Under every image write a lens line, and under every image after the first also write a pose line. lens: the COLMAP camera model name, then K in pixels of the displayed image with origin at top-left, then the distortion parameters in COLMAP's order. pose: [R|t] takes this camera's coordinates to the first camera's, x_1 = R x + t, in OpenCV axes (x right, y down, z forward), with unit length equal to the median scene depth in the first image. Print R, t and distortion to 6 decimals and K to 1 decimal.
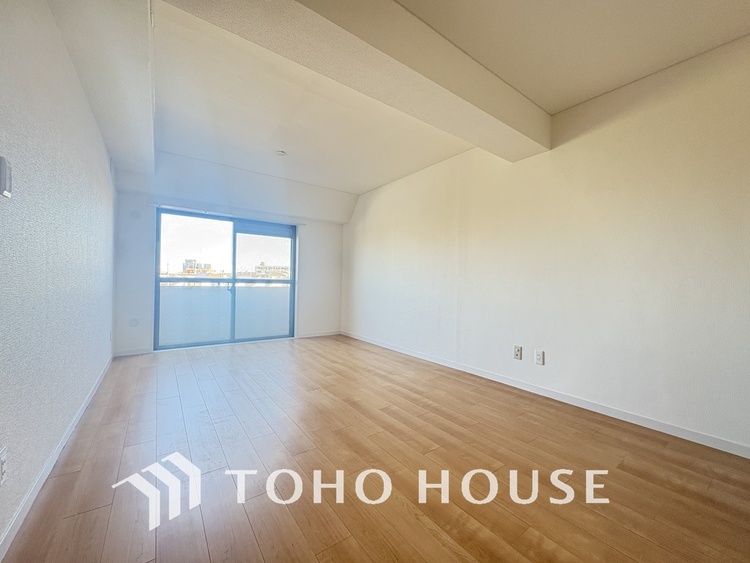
lens RADIAL K [[296.3, 0, 377.2], [0, 296.3, 276.1], [0, 0, 1]] dist [0.003174, -0.000339]
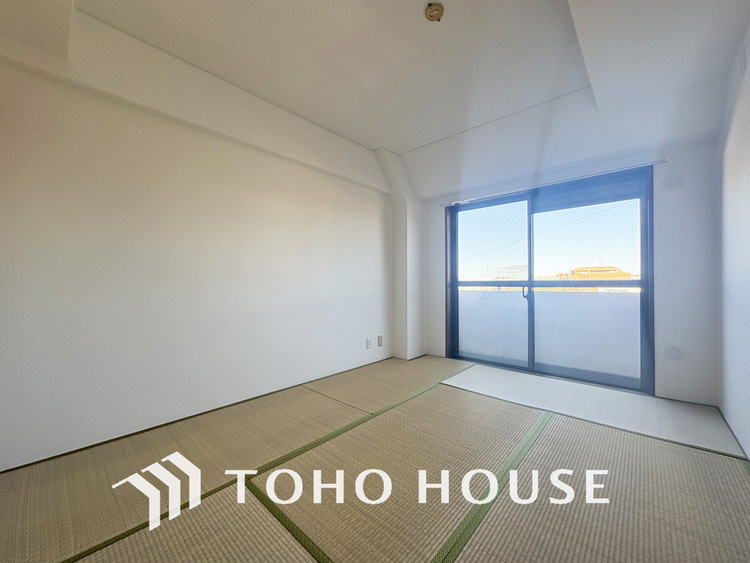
lens RADIAL K [[296.3, 0, 377.0], [0, 296.3, 285.8], [0, 0, 1]] dist [0.003174, -0.000339]
pose [[0.198362, -0.014976, -0.980014, 0.152891], [0.031000, 0.999479, -0.008999, 0.019669], [0.979638, -0.028595, 0.198723, 0.596275]]
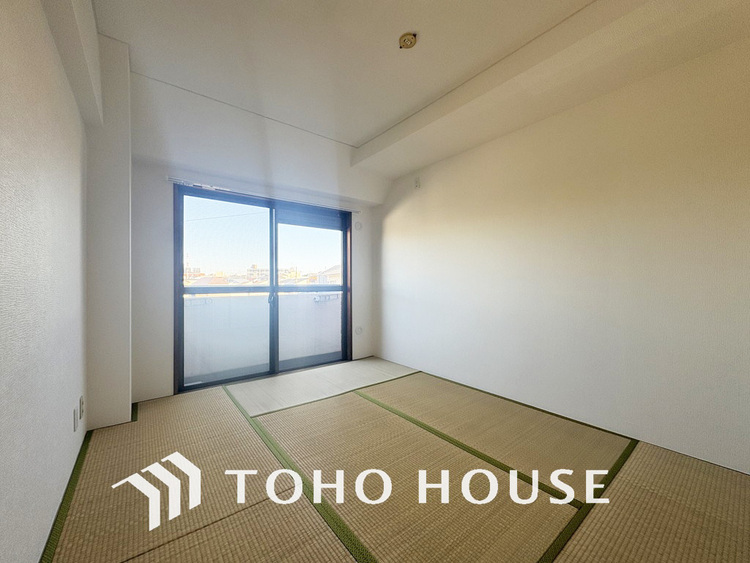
lens RADIAL K [[296.3, 0, 371.9], [0, 296.3, 285.1], [0, 0, 1]] dist [0.003174, -0.000339]
pose [[0.999593, -0.025128, 0.013506, -0.298072], [0.024704, 0.999224, 0.030677, -0.011500], [-0.014266, -0.030331, 0.999438, 0.313641]]
